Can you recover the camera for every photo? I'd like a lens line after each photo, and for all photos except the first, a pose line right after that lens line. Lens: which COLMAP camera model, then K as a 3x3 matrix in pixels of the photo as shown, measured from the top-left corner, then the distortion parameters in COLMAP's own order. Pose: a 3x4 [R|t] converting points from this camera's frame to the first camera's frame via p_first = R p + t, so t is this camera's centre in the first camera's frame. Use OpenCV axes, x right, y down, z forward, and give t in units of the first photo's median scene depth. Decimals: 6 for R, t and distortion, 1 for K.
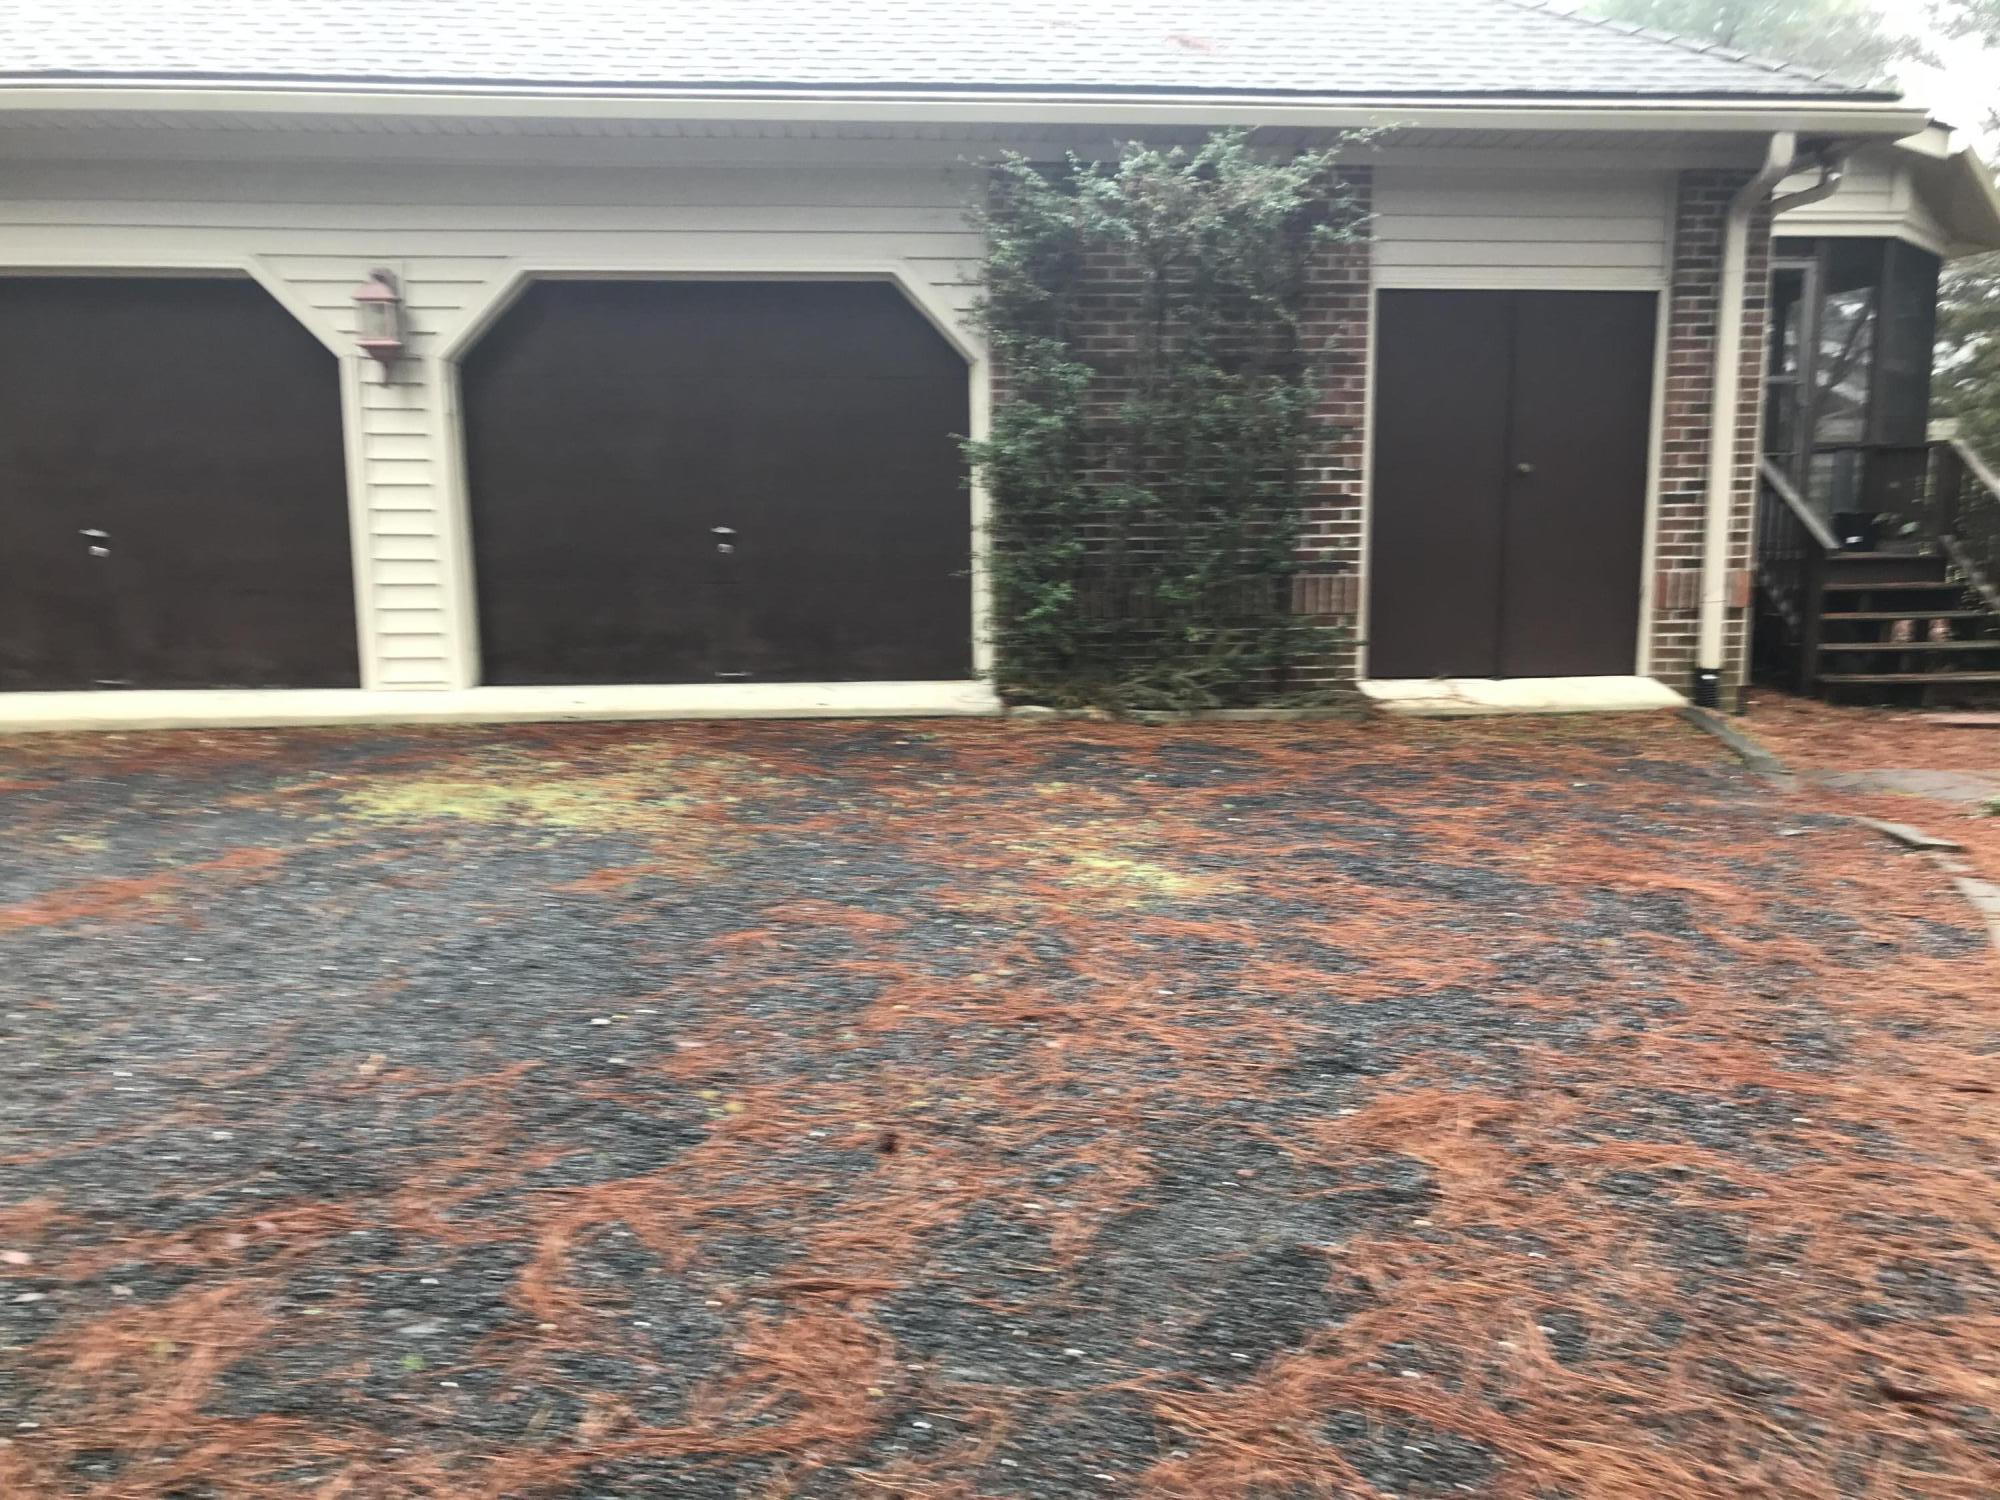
lens RADIAL K [[1597.2, 0, 1000.0], [0, 1597.2, 750.0], [0, 0, 1]] dist [-0.000630, -0.000708]
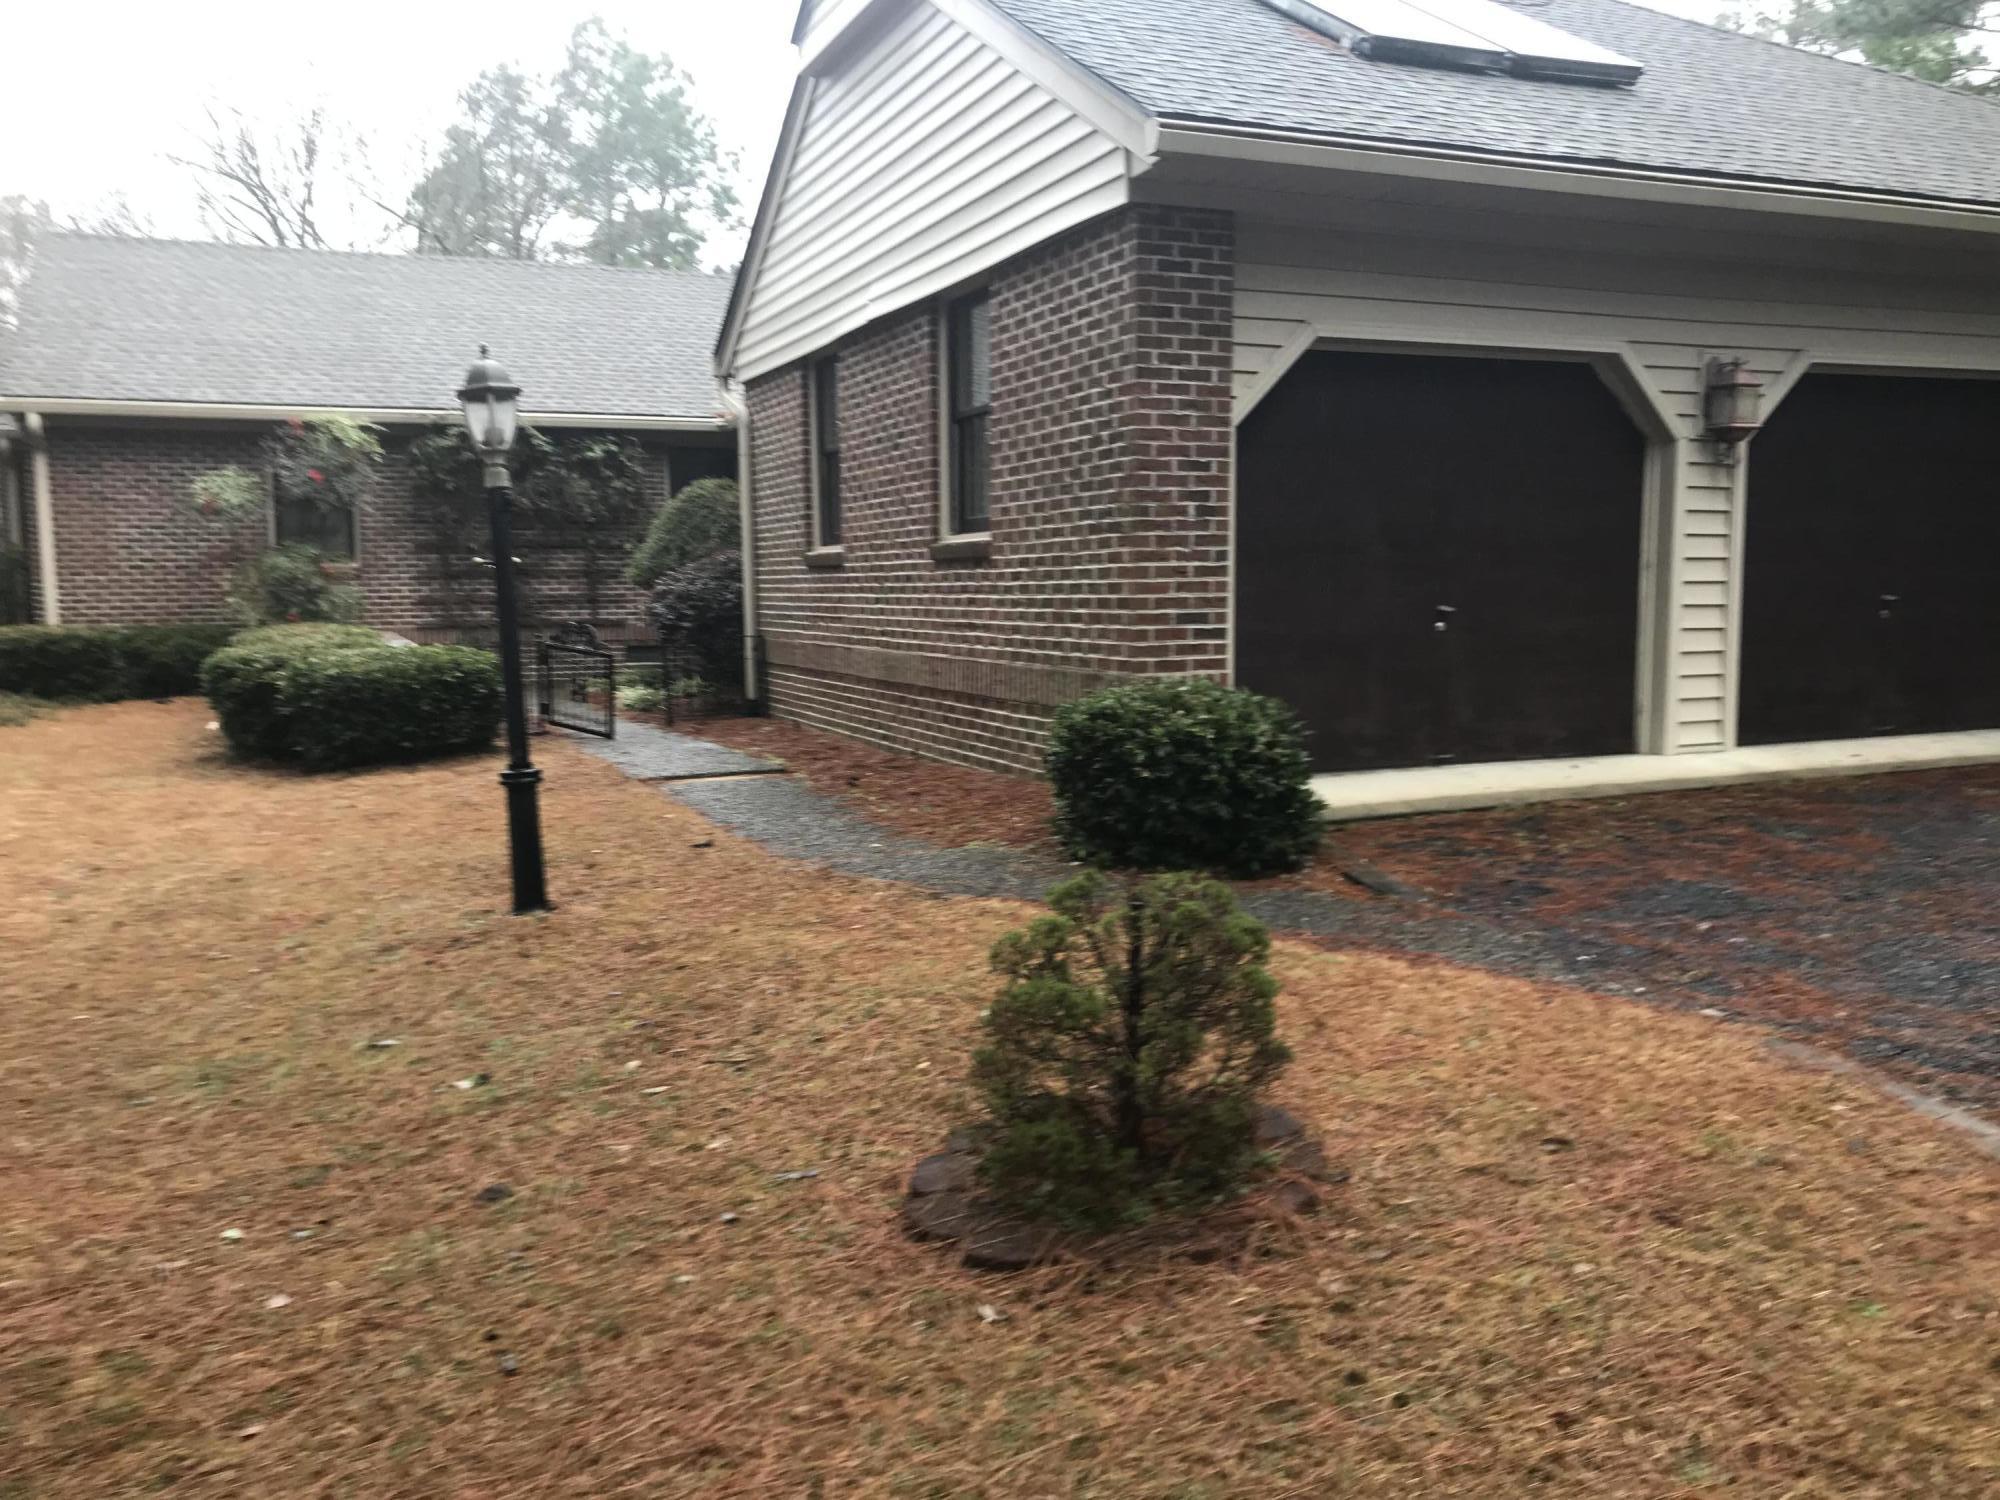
lens RADIAL K [[1630.4, 0, 1000.0], [0, 1630.4, 750.0], [0, 0, 1]] dist [0.057393, -0.000195]
pose [[0.945001, -0.039184, 0.324713, -1.152384], [0.046663, 0.998794, -0.015275, -0.045330], [-0.323723, 0.029587, 0.945689, 0.126698]]
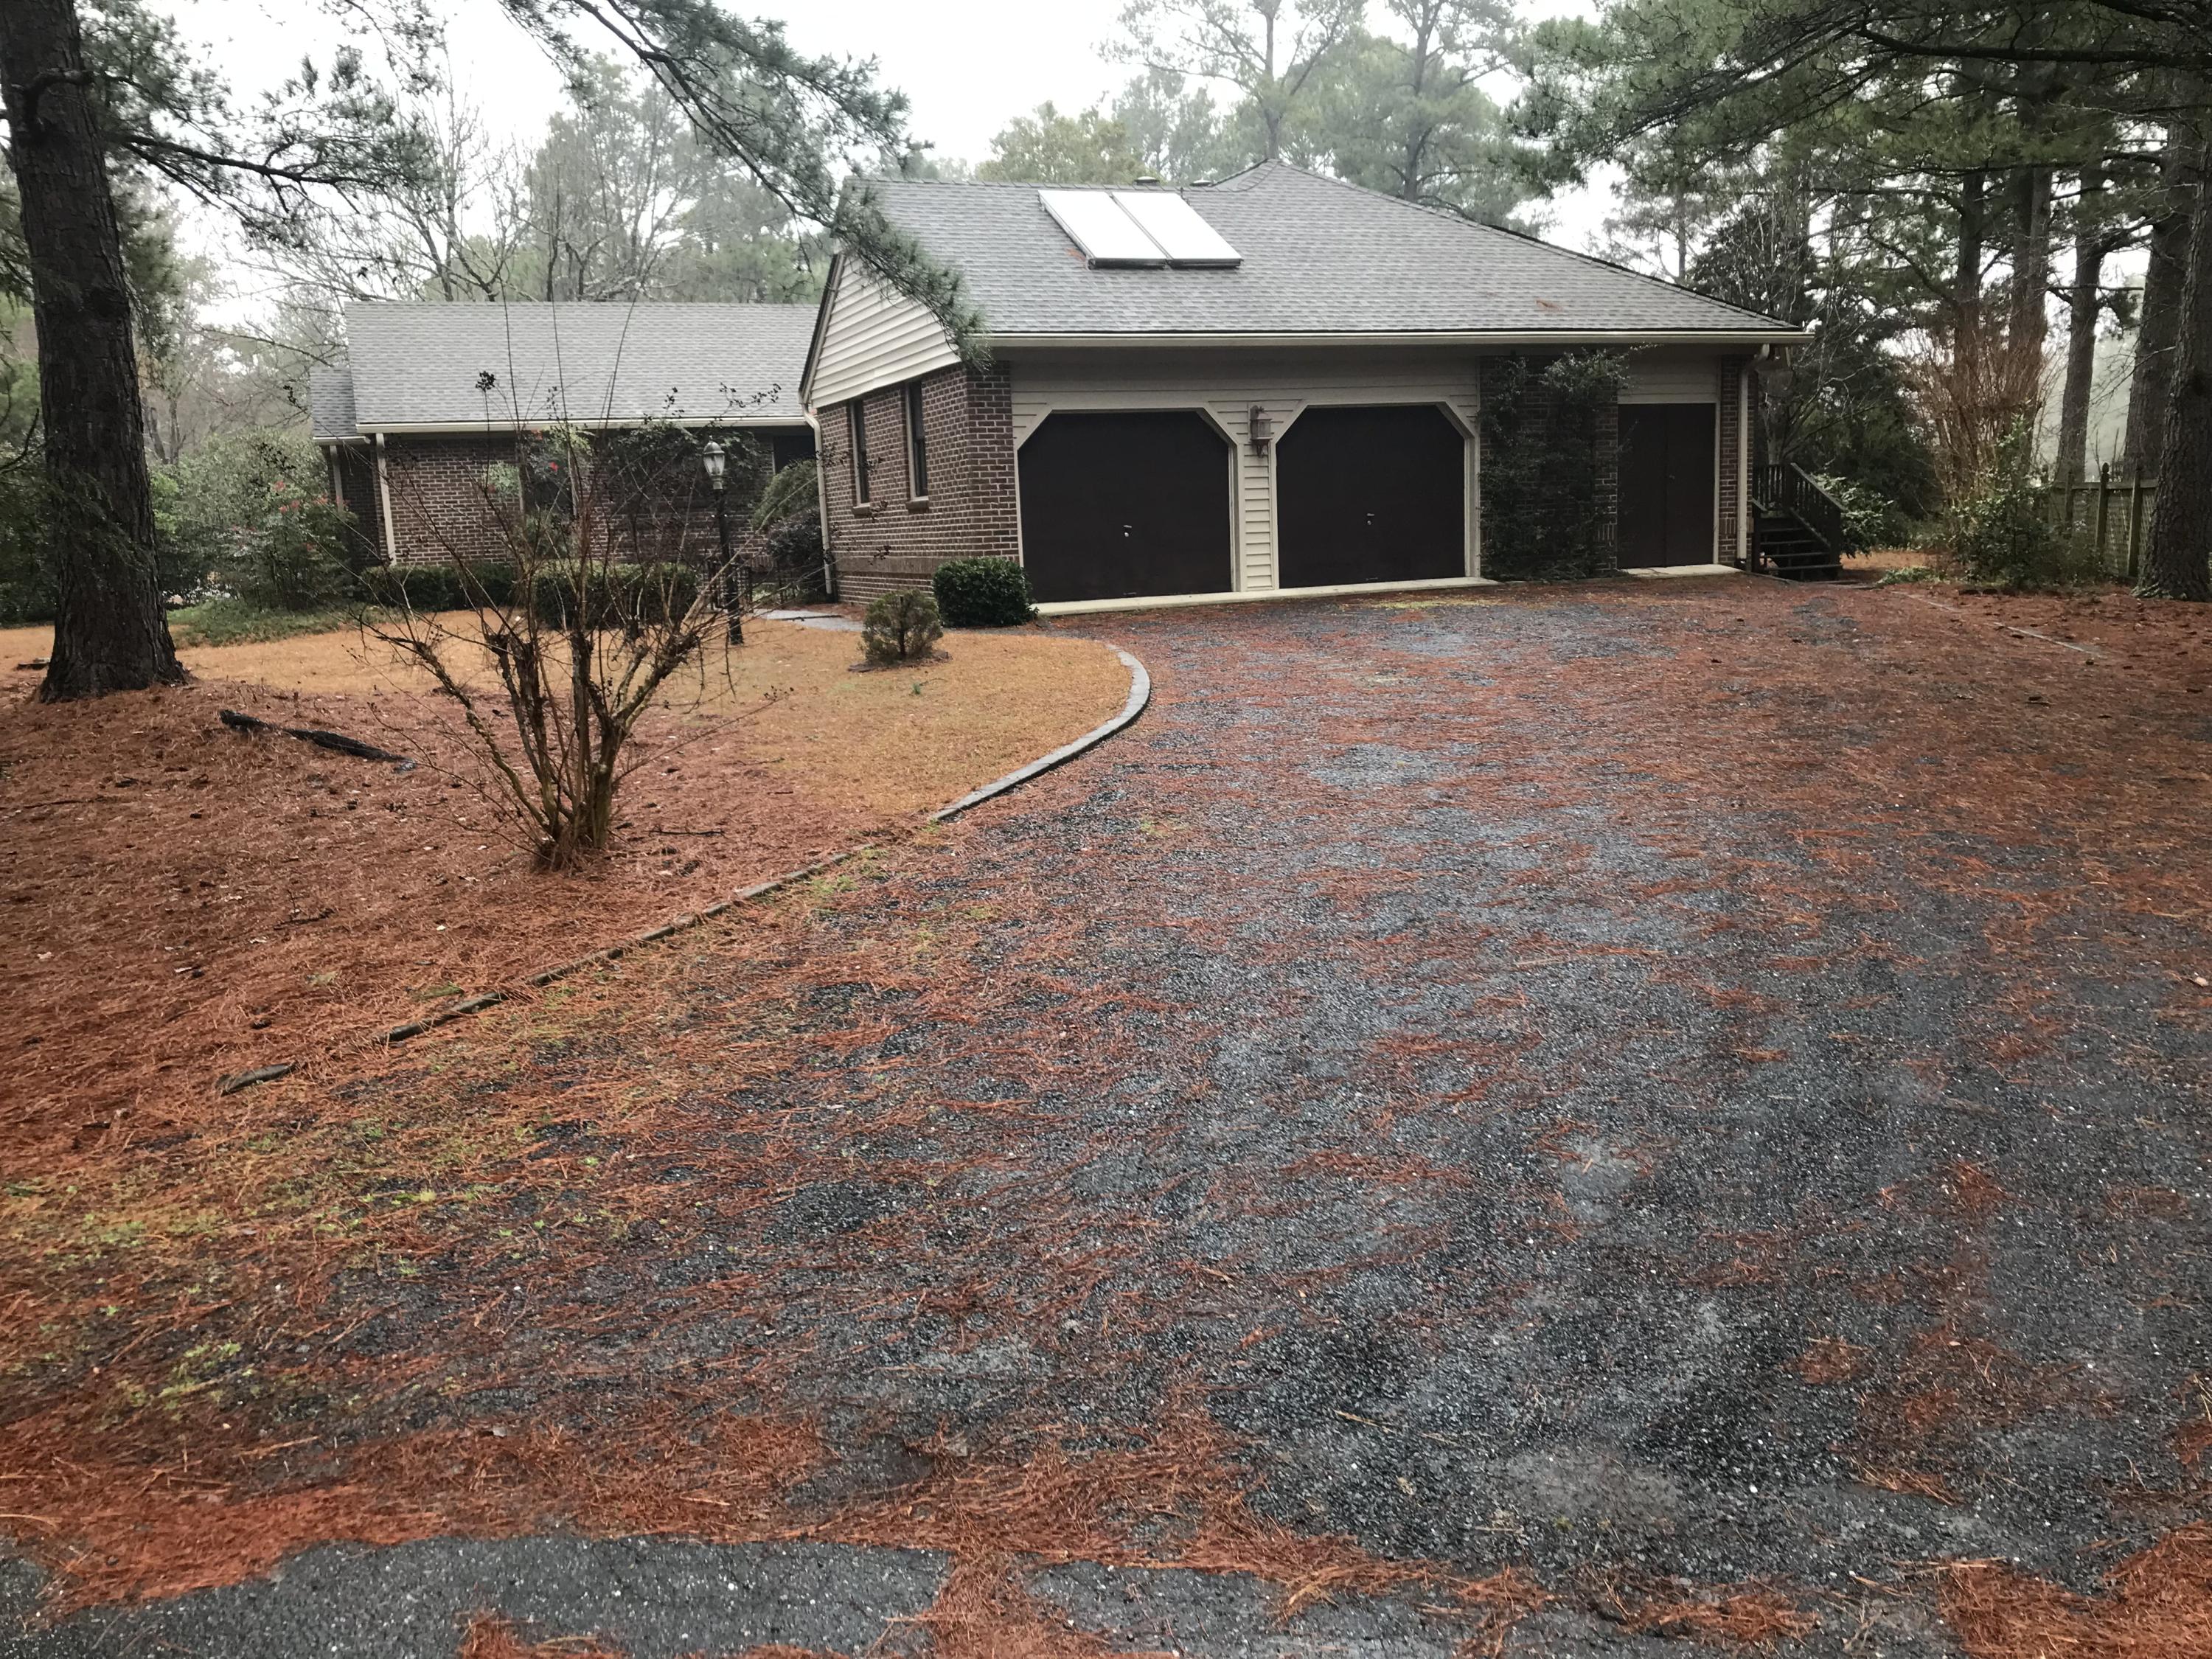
lens RADIAL K [[1800.2, 0, 1109.8], [0, 1800.2, 892.0], [0, 0, 1]] dist [0.005272, 0.000150]
pose [[0.949142, -0.096150, 0.299808, -1.378372], [0.074613, 0.993794, 0.082503, 0.160017], [-0.305880, -0.055938, 0.950426, -1.390461]]
